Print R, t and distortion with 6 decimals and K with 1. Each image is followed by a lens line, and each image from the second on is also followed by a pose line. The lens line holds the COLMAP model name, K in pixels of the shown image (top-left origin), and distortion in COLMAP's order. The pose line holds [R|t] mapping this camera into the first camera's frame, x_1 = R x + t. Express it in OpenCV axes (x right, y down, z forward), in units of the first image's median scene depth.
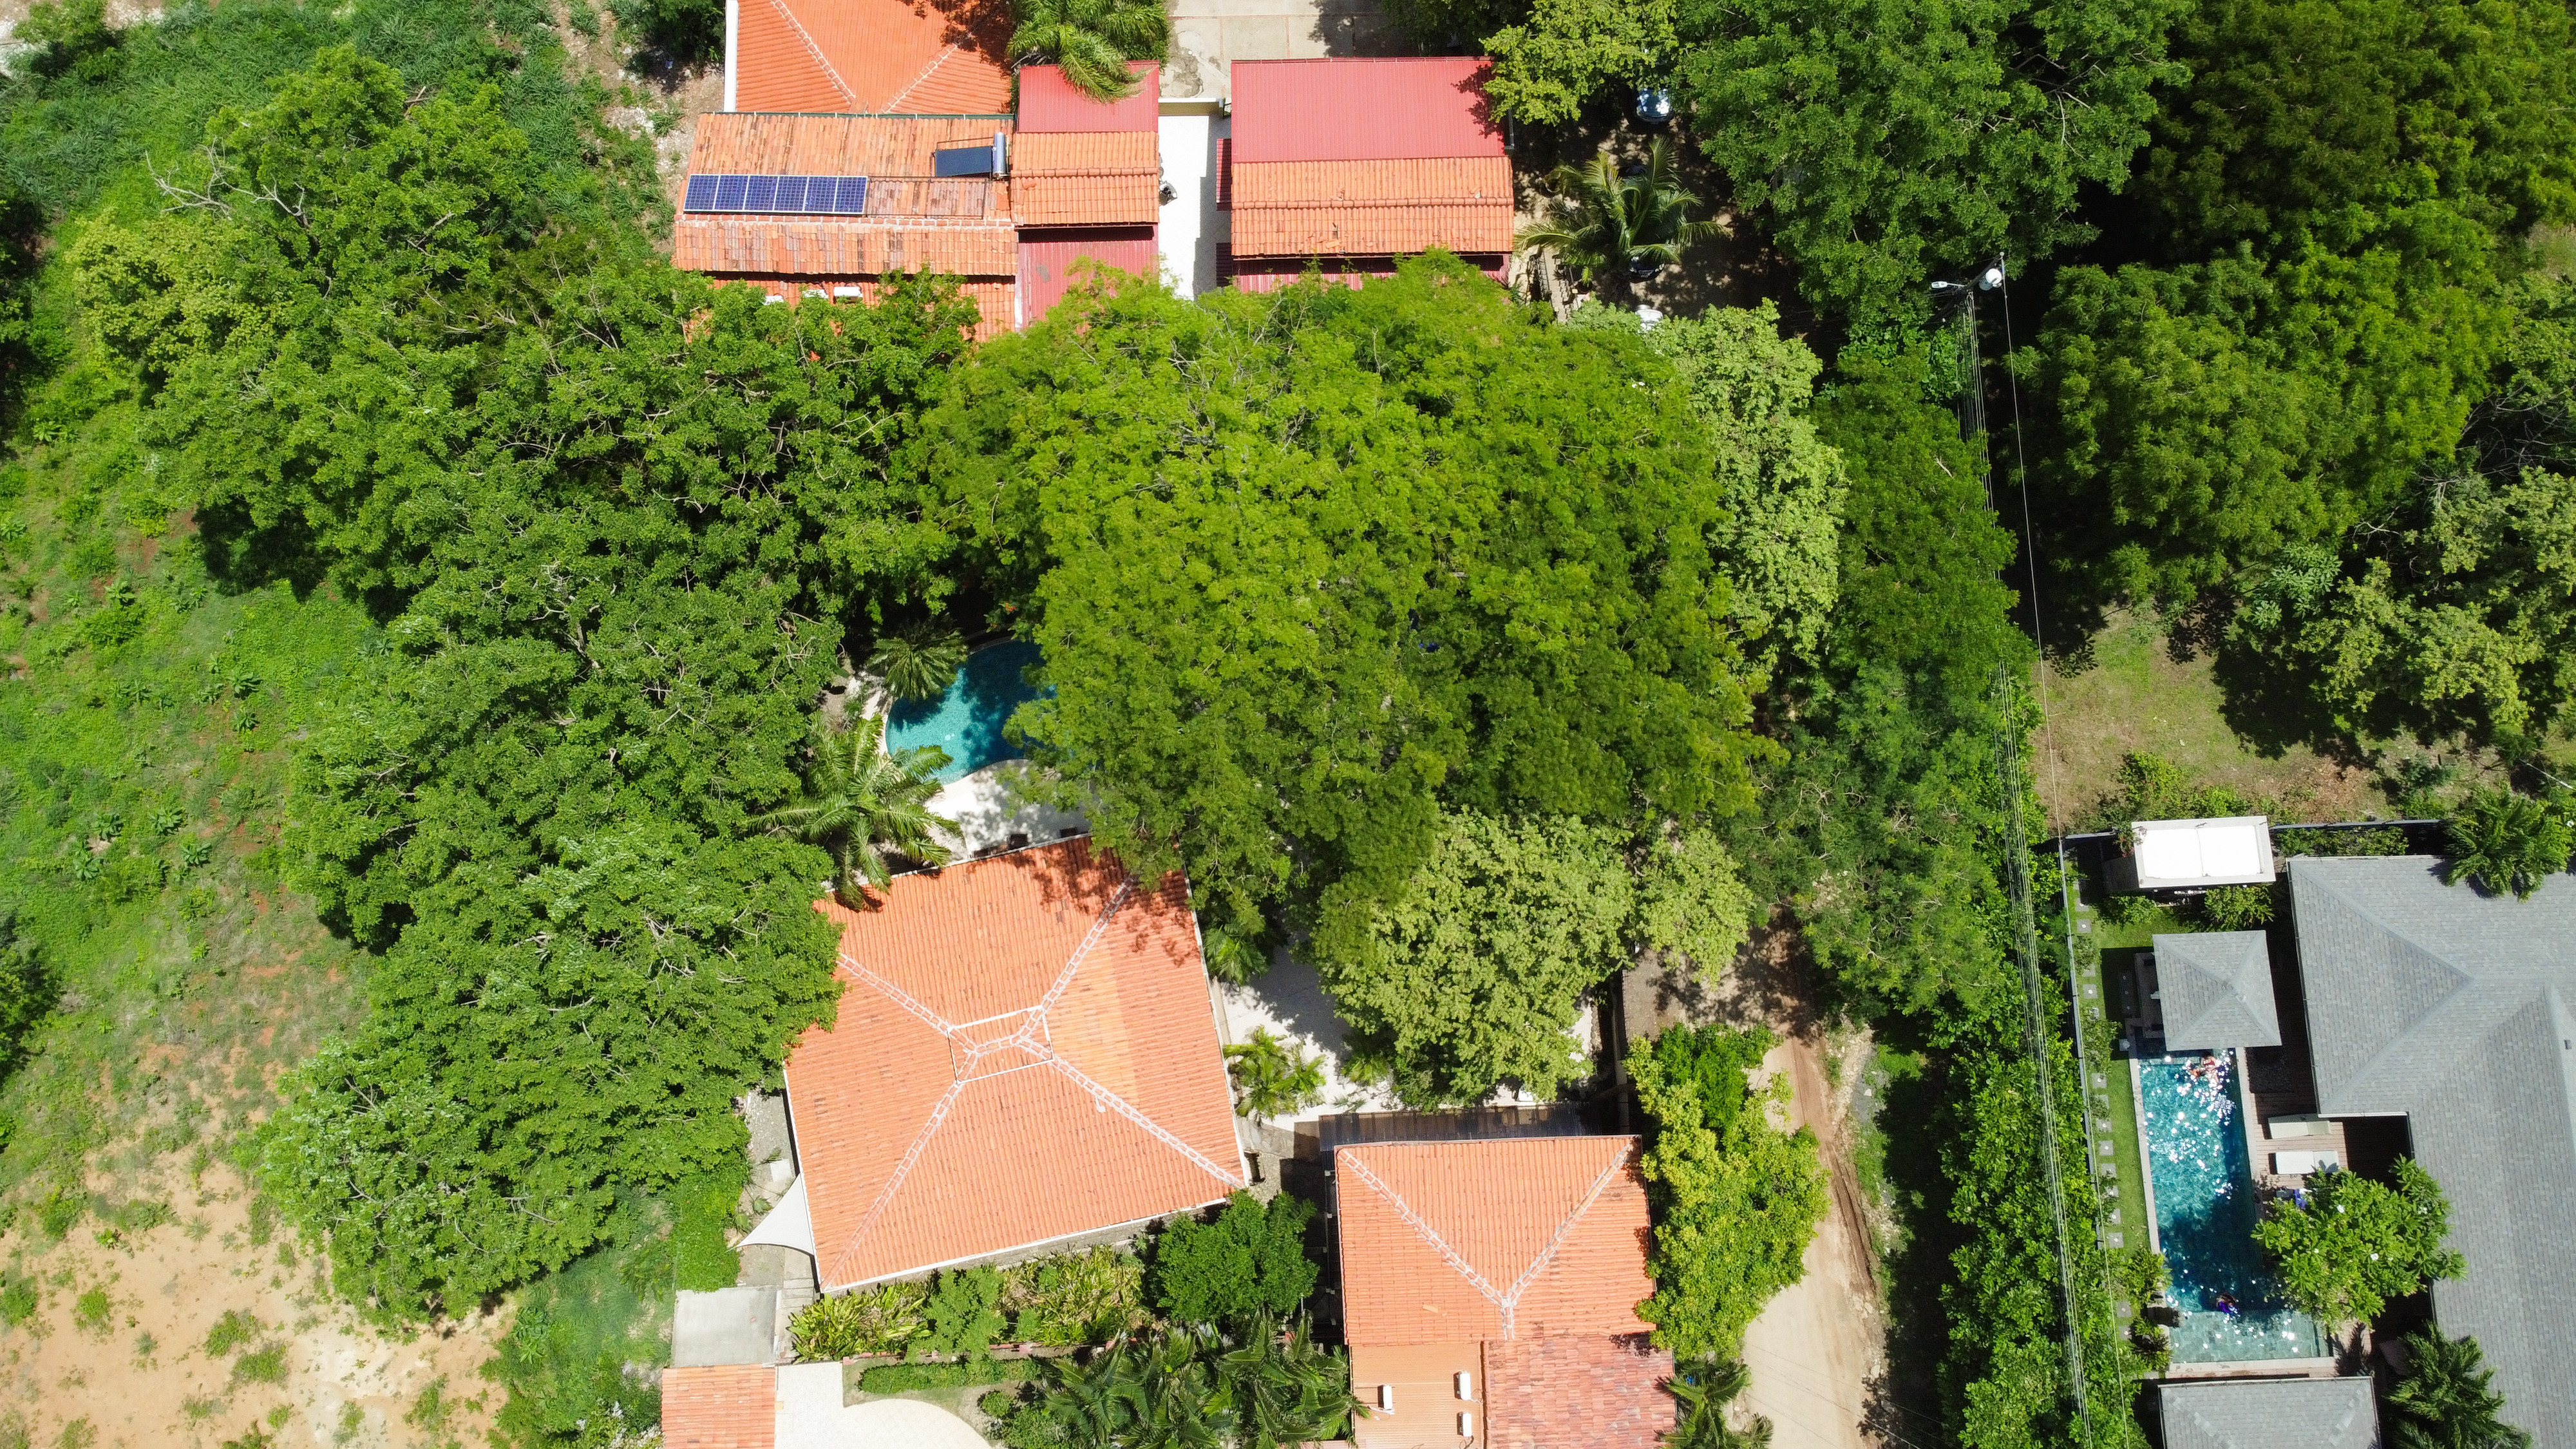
lens RADIAL K [[1953.3, 0, 1288.0], [0, 1953.3, 724.5], [0, 0, 1]] dist [-0.003695, -0.000646]
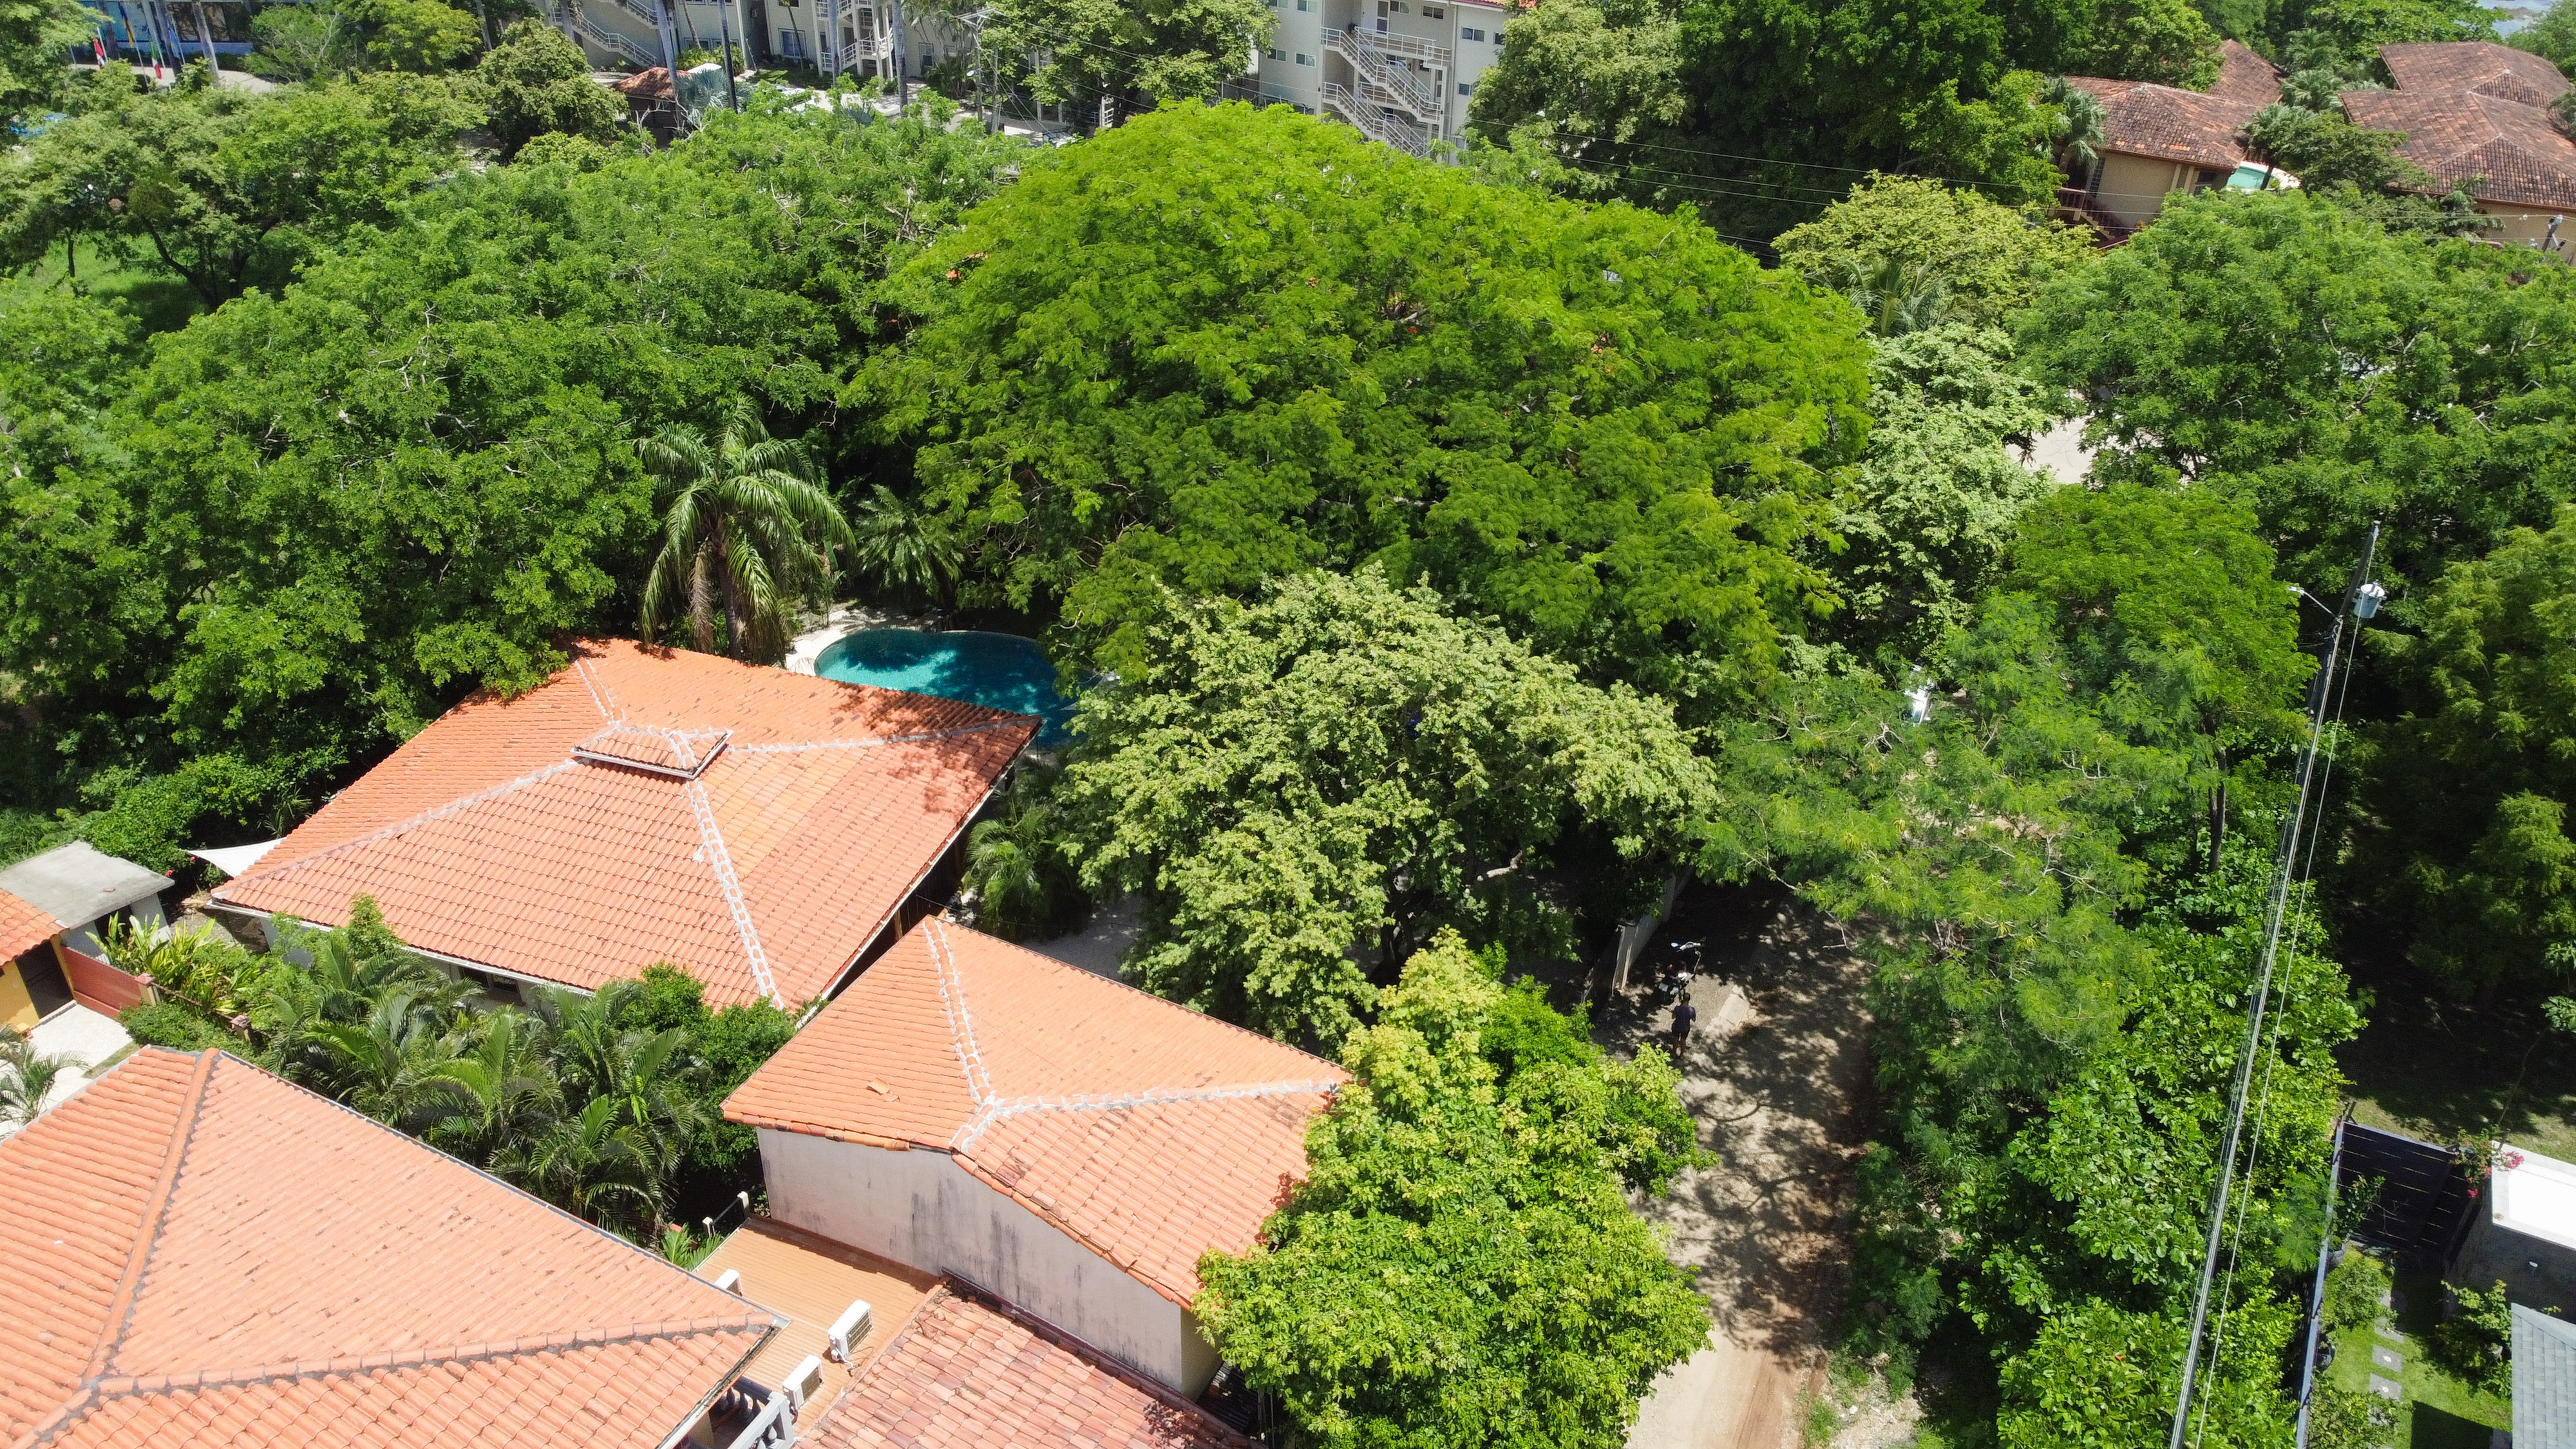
lens RADIAL K [[1953.3, 0, 1288.0], [0, 1953.3, 724.5], [0, 0, 1]] dist [-0.003695, -0.000646]
pose [[0.867749, 0.256724, -0.425565, 0.341137], [-0.486361, 0.614882, -0.620784, 0.471287], [0.102302, 0.745662, 0.658424, 0.525161]]
